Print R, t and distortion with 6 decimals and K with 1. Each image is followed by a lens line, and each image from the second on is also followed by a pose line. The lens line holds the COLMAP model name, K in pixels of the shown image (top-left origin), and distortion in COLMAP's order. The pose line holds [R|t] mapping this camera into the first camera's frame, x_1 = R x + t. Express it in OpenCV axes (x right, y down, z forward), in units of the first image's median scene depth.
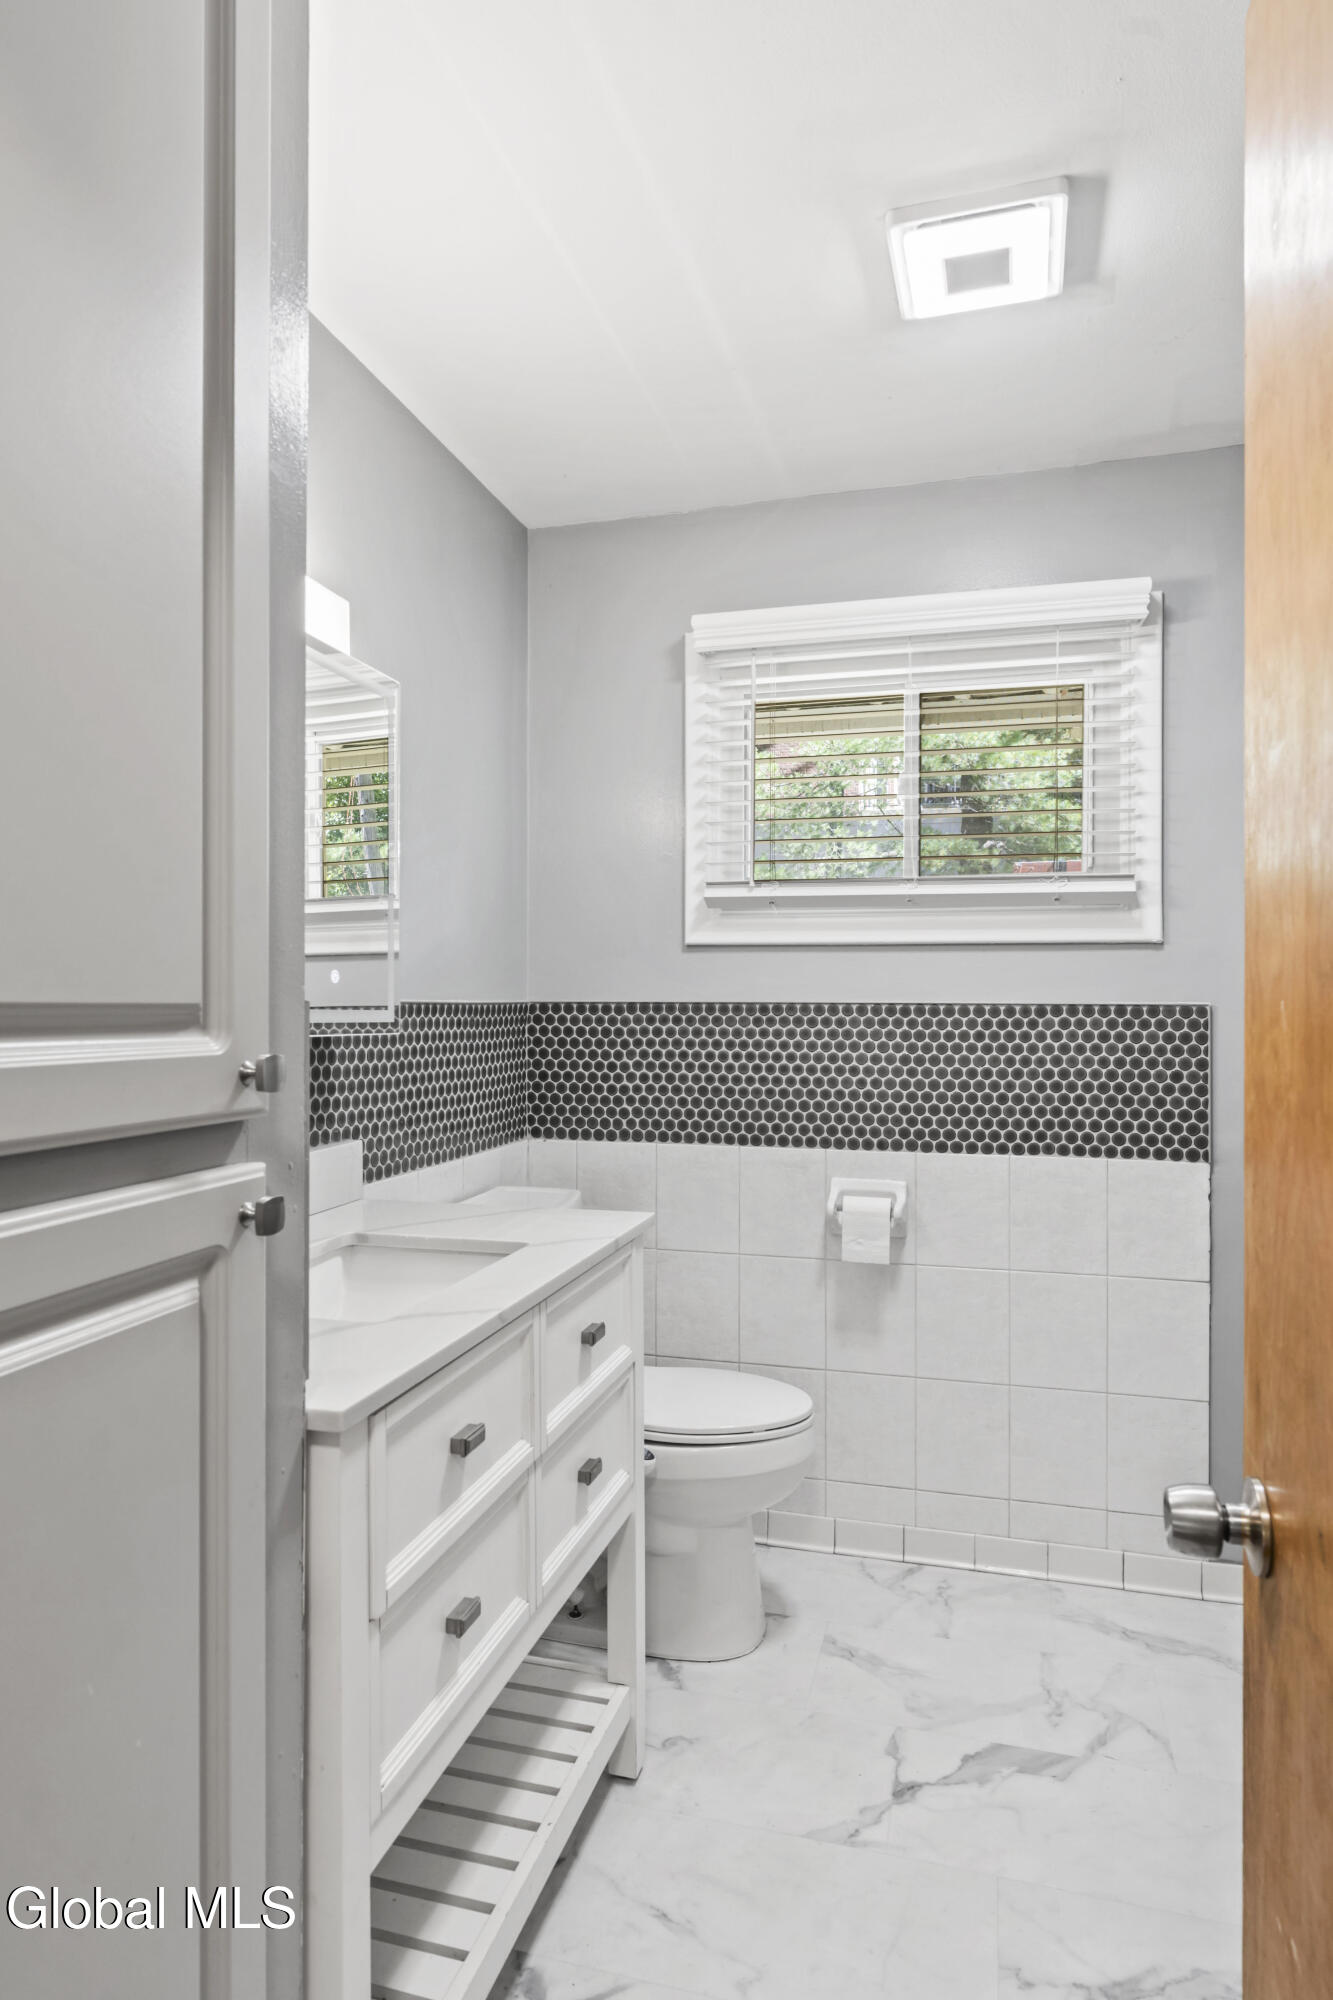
lens RADIAL K [[1165.4, 0, 665.9], [0, 1165.4, 999.7], [0, 0, 1]] dist [0.002914, 0.000413]
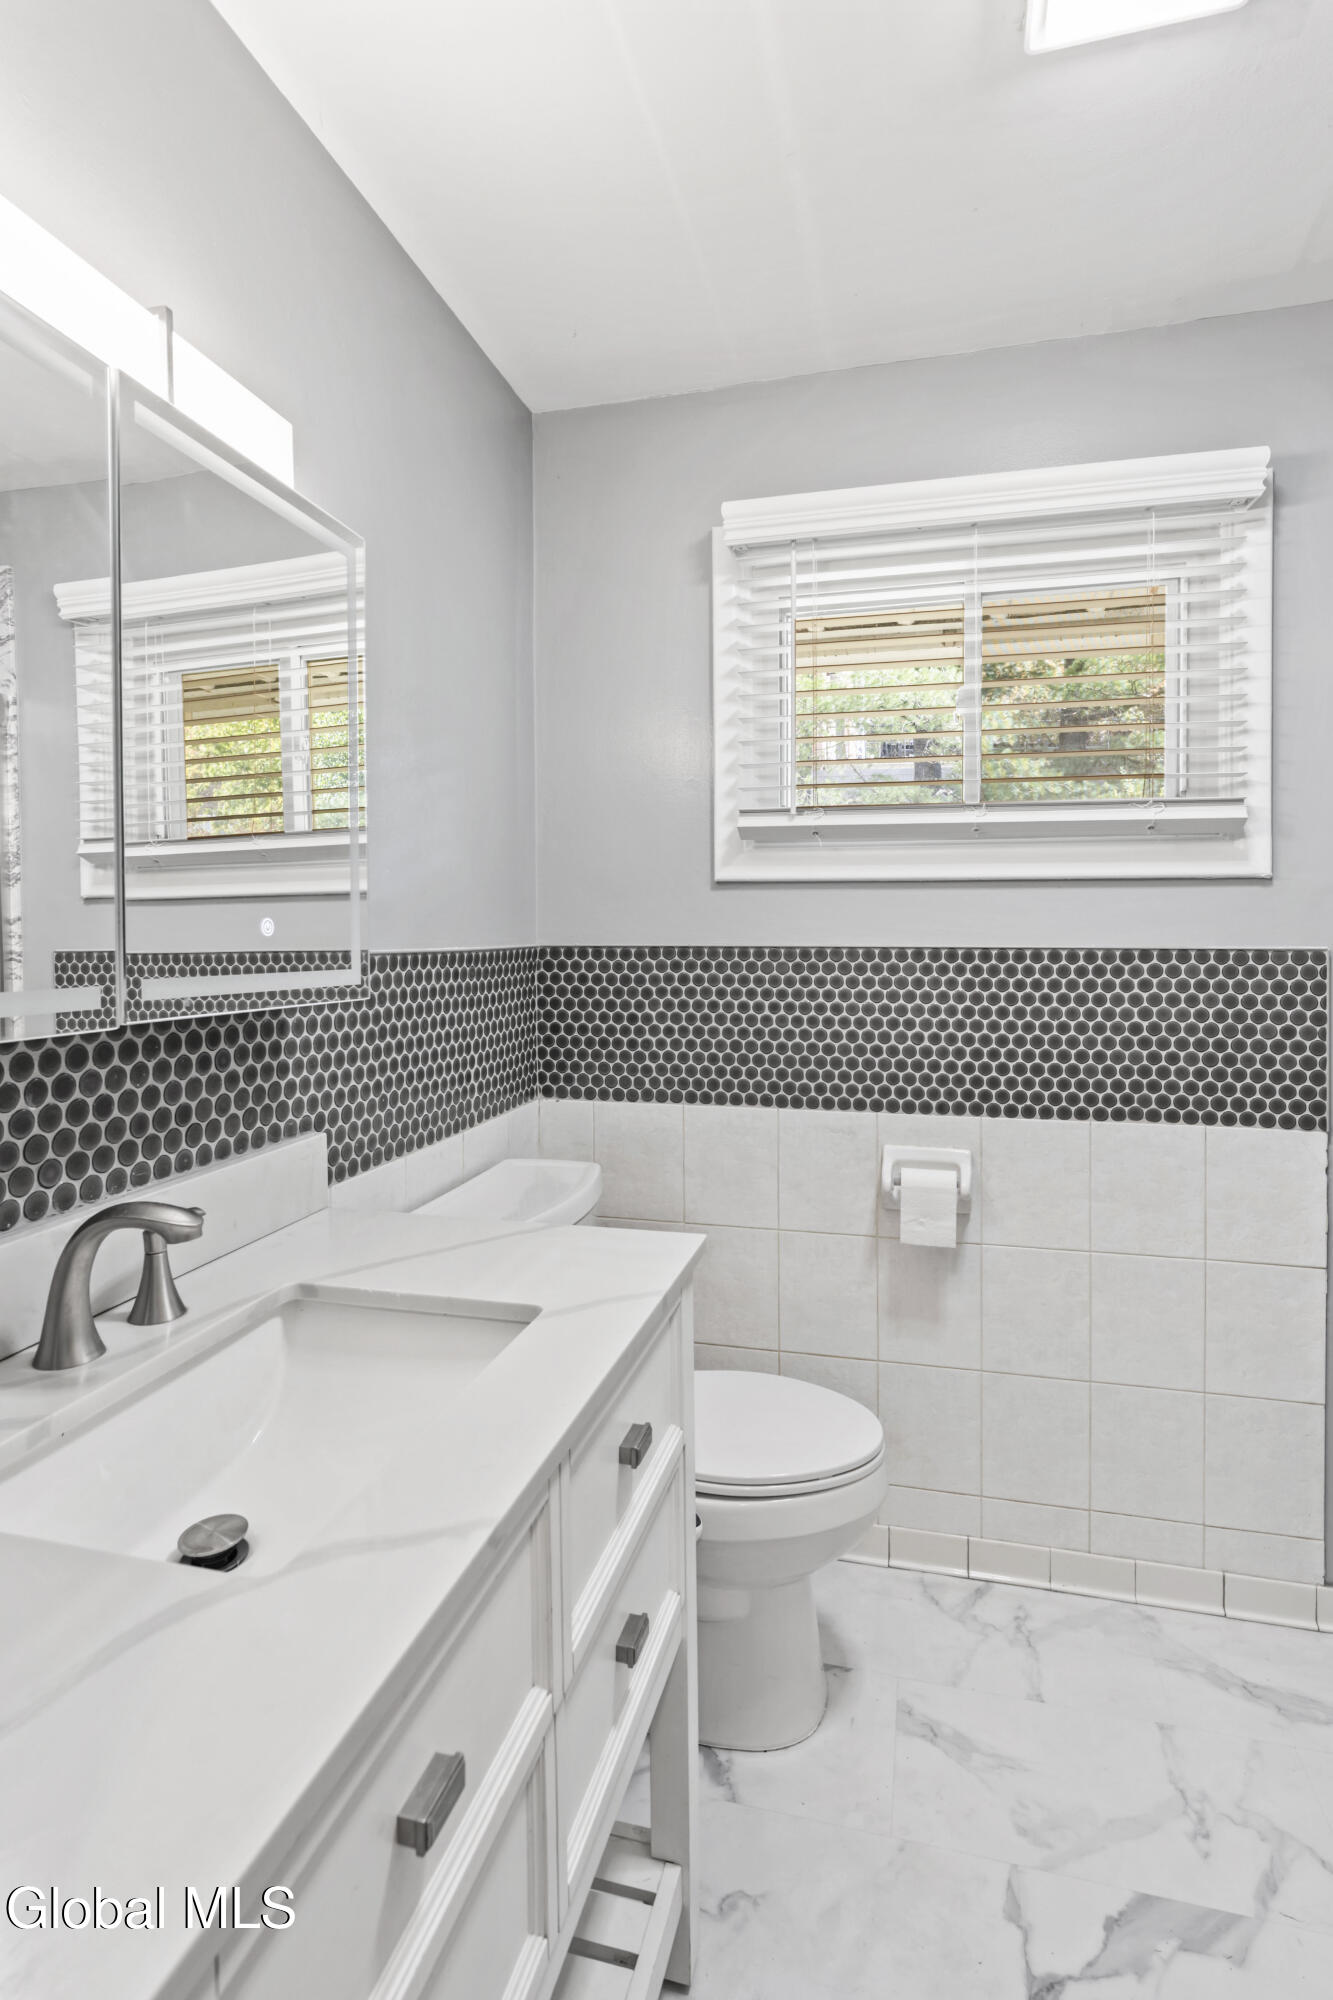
lens RADIAL K [[991.8, 0, 684.4], [0, 991.8, 967.9], [0, 0, 1]] dist [-0.007149, 0.003185]
pose [[0.999597, -0.004980, 0.027952, -0.030993], [0.003856, 0.999187, 0.040121, -0.012944], [-0.028129, -0.039997, 0.998804, 0.271456]]
